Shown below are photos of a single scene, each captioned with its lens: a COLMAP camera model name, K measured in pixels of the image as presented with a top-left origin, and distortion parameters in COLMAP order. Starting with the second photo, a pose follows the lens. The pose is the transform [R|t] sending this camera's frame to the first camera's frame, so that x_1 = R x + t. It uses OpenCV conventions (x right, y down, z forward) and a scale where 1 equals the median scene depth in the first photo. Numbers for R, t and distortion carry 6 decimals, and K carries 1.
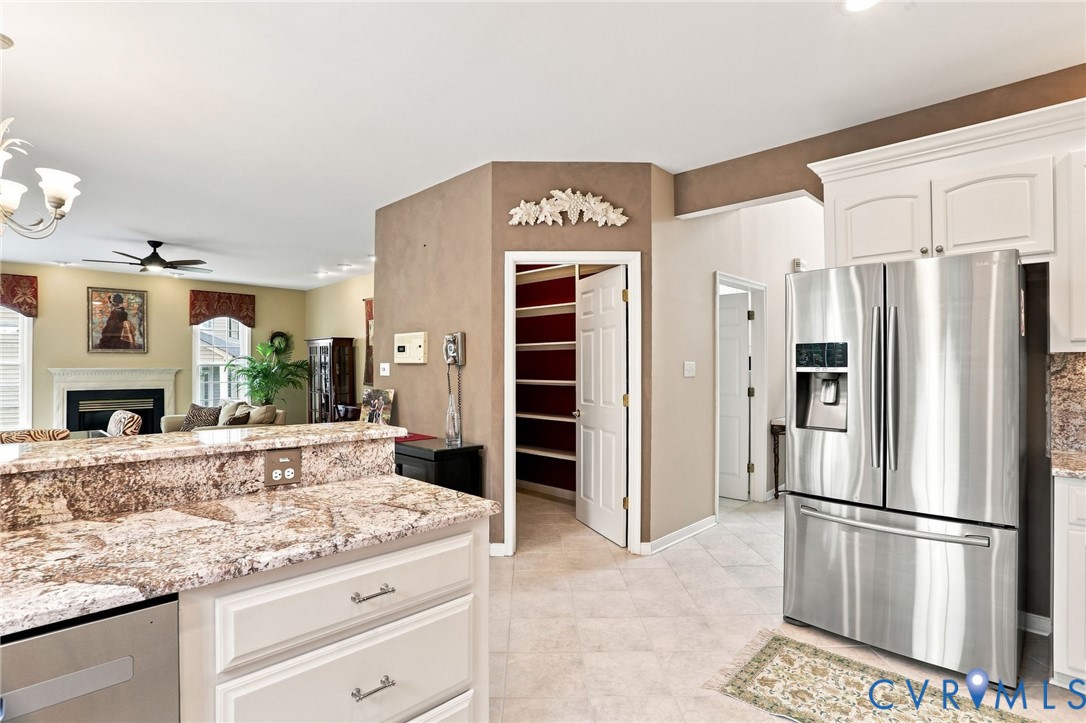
lens RADIAL K [[530.9, 0, 548.1], [0, 530.9, 366.5], [0, 0, 1]] dist [-0.002348, -0.000192]
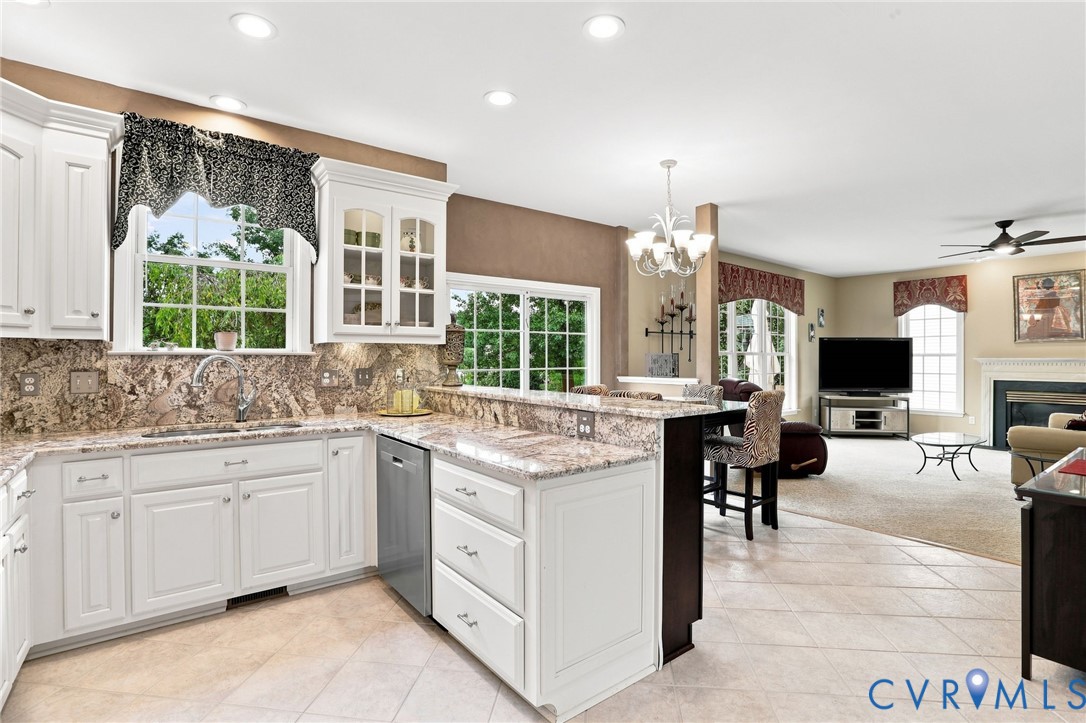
lens RADIAL K [[530.9, 0, 548.1], [0, 530.9, 358.7], [0, 0, 1]] dist [-0.002348, -0.000192]
pose [[-0.111878, -0.000825, -0.993722, 0.267979], [0.000746, 0.999999, -0.000914, 0.005116], [0.993722, -0.000843, -0.111877, 0.310494]]
